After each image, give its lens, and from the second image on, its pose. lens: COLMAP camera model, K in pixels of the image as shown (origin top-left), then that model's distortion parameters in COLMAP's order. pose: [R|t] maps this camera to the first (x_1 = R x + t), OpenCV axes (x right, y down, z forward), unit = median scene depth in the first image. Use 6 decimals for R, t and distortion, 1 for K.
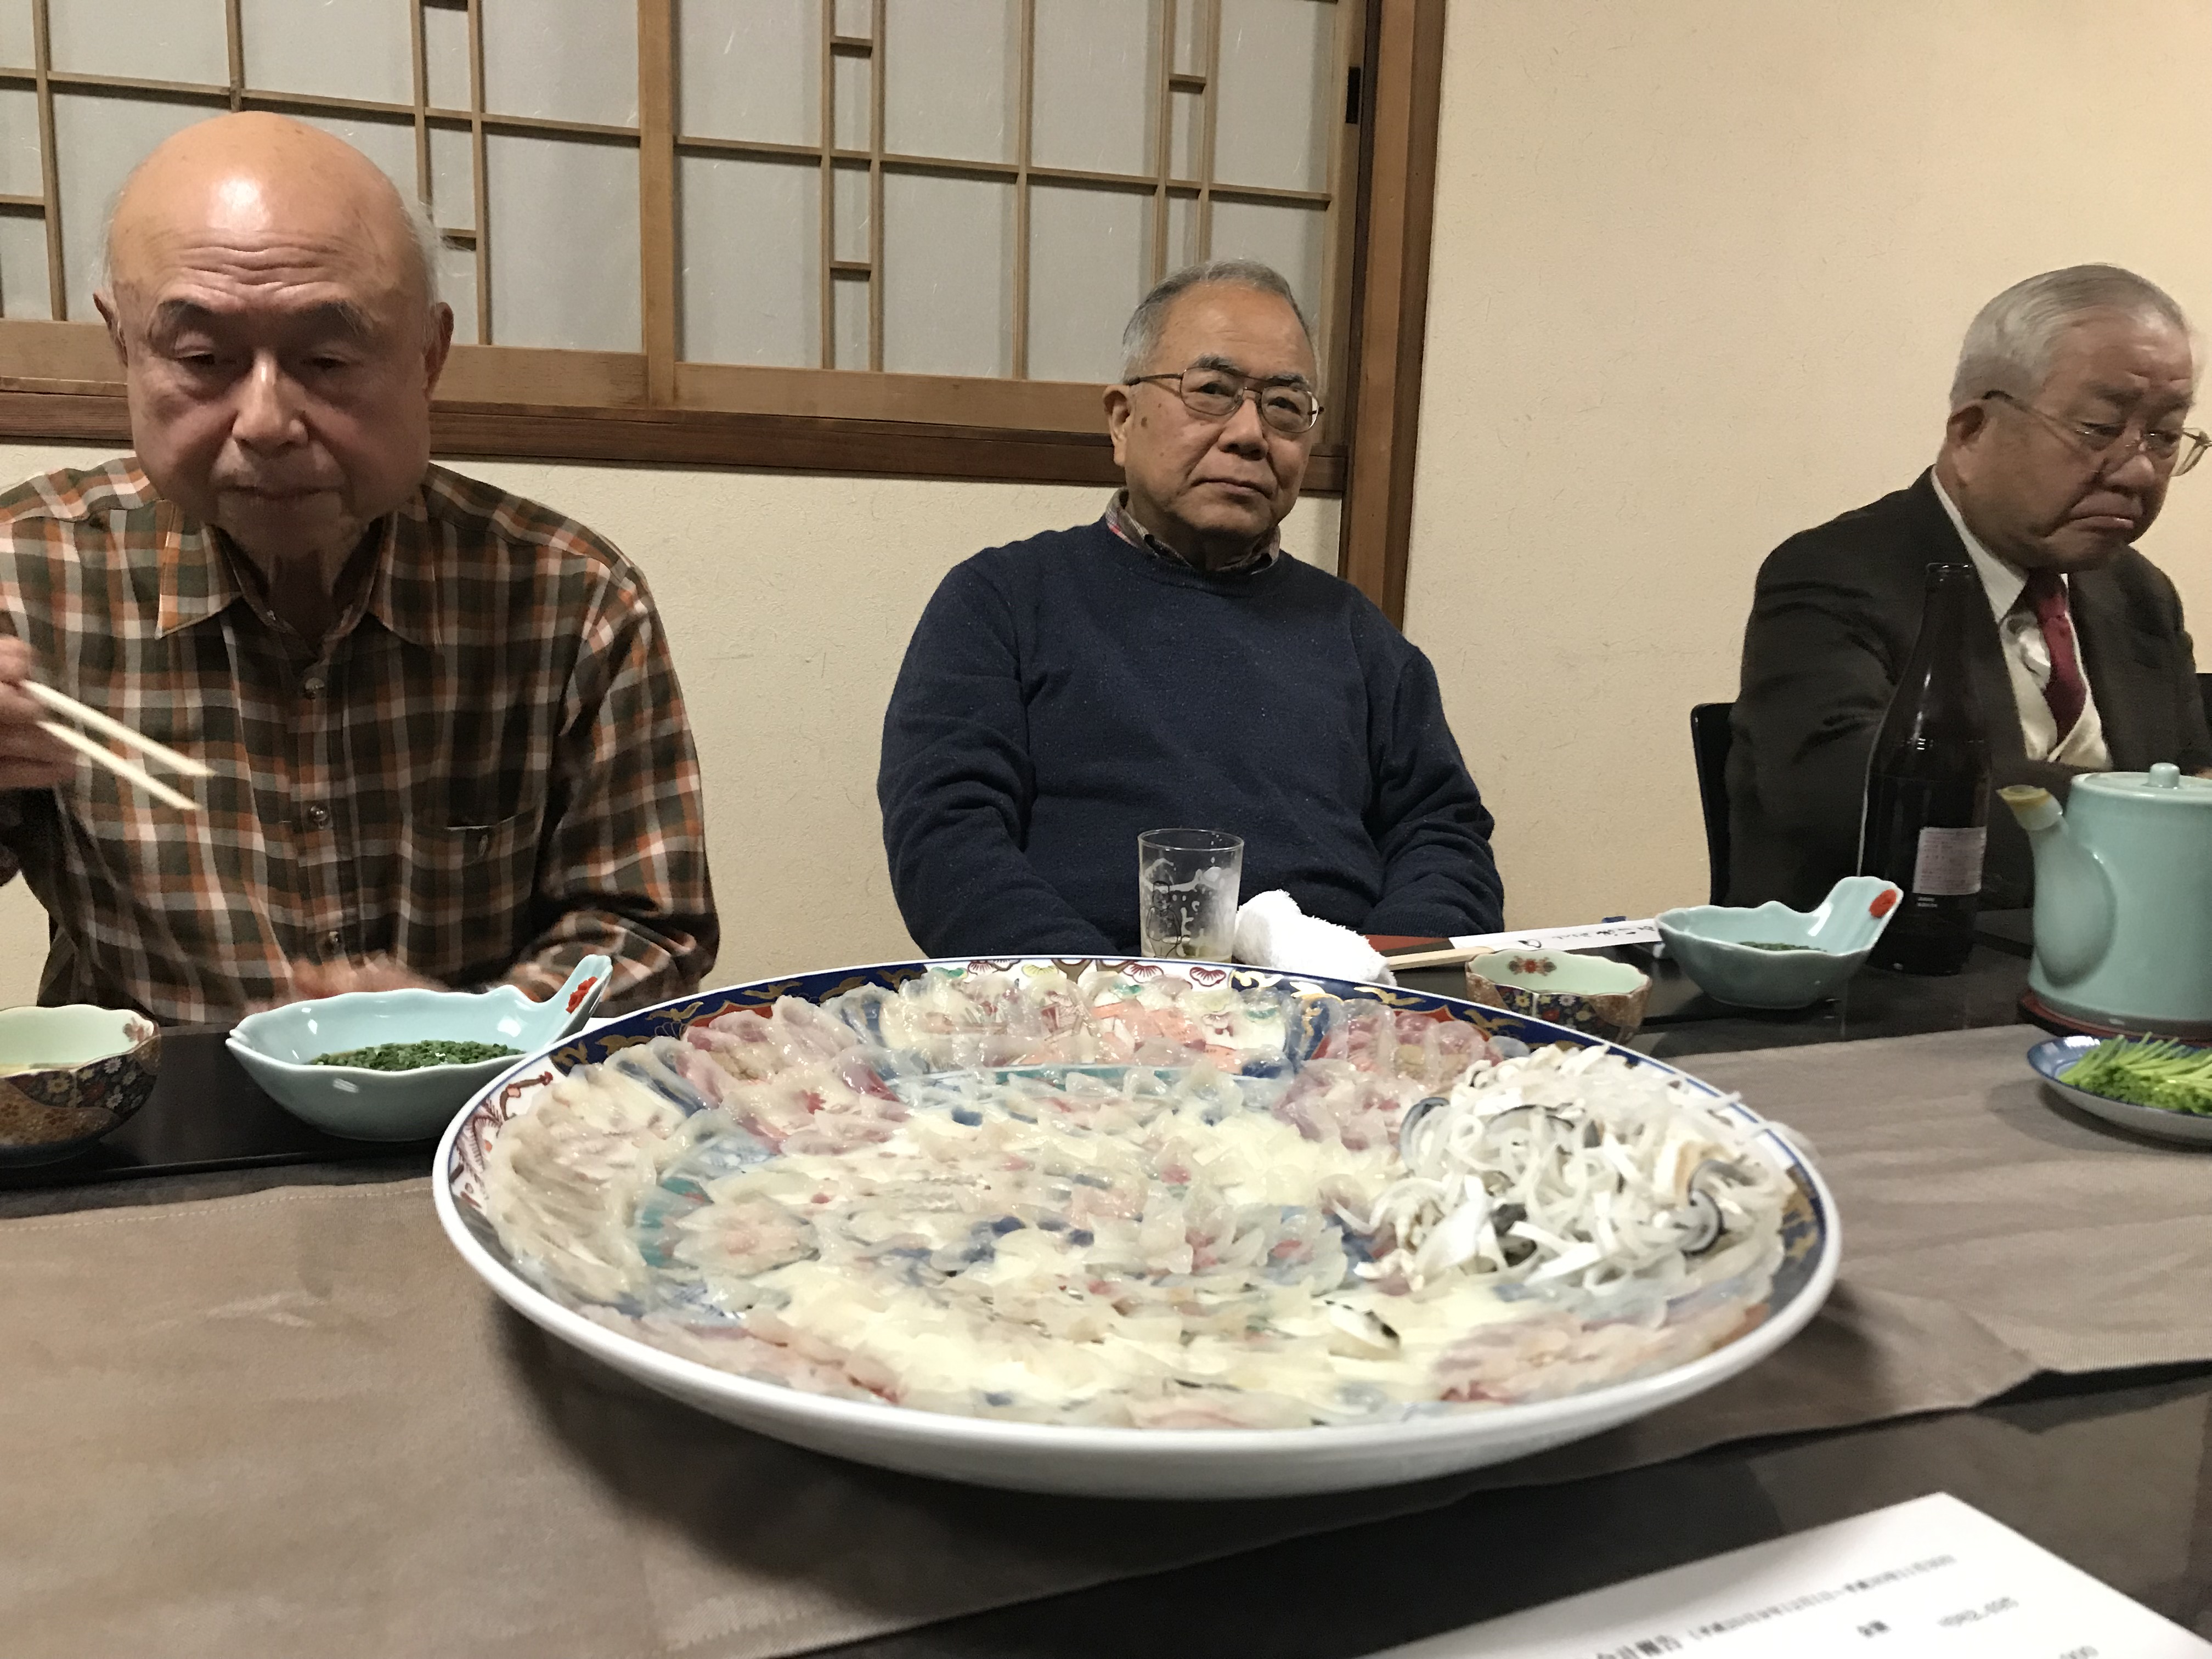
lens RADIAL K [[1821.4, 0, 1067.4], [0, 1821.4, 800.2], [0, 0, 1]] dist [0.032577, -0.054321]
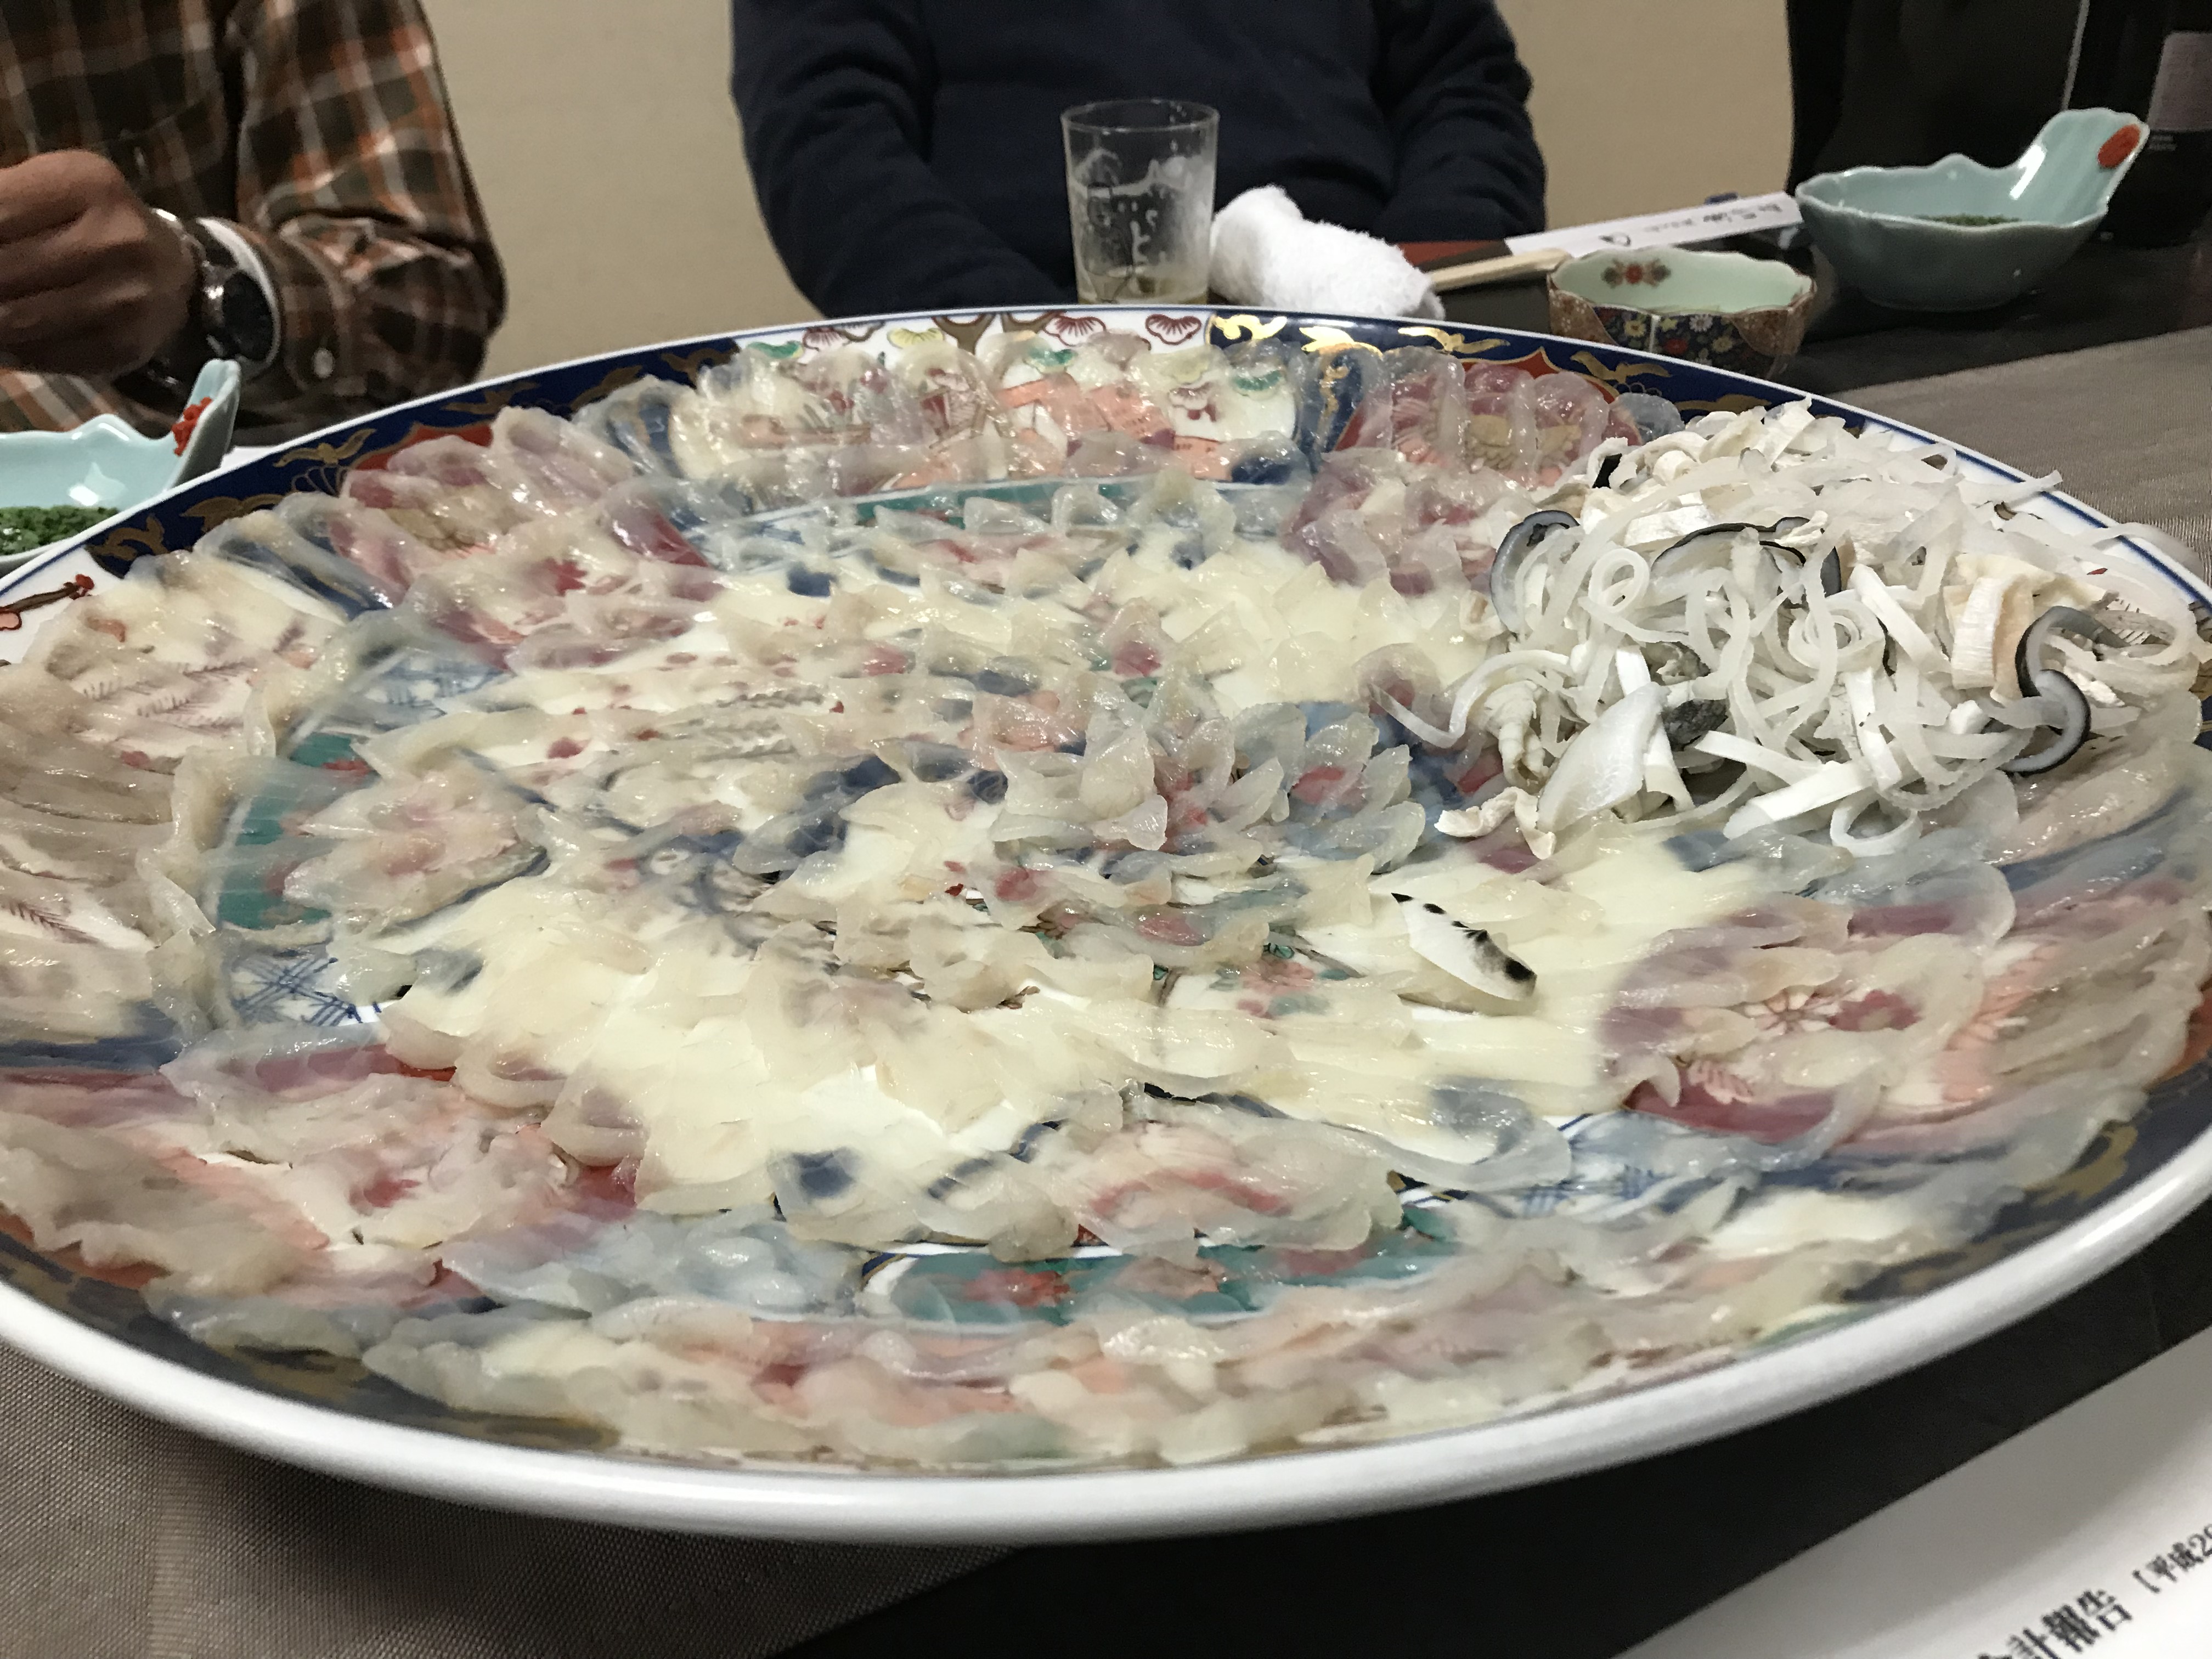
lens RADIAL K [[1821.4, 0, 1067.4], [0, 1821.4, 800.2], [0, 0, 1]] dist [0.032577, -0.054321]
pose [[0.997571, -0.069651, 0.001038, 0.030292], [0.064845, 0.933978, 0.351398, 0.025562], [-0.025445, -0.350477, 0.936226, 0.375698]]
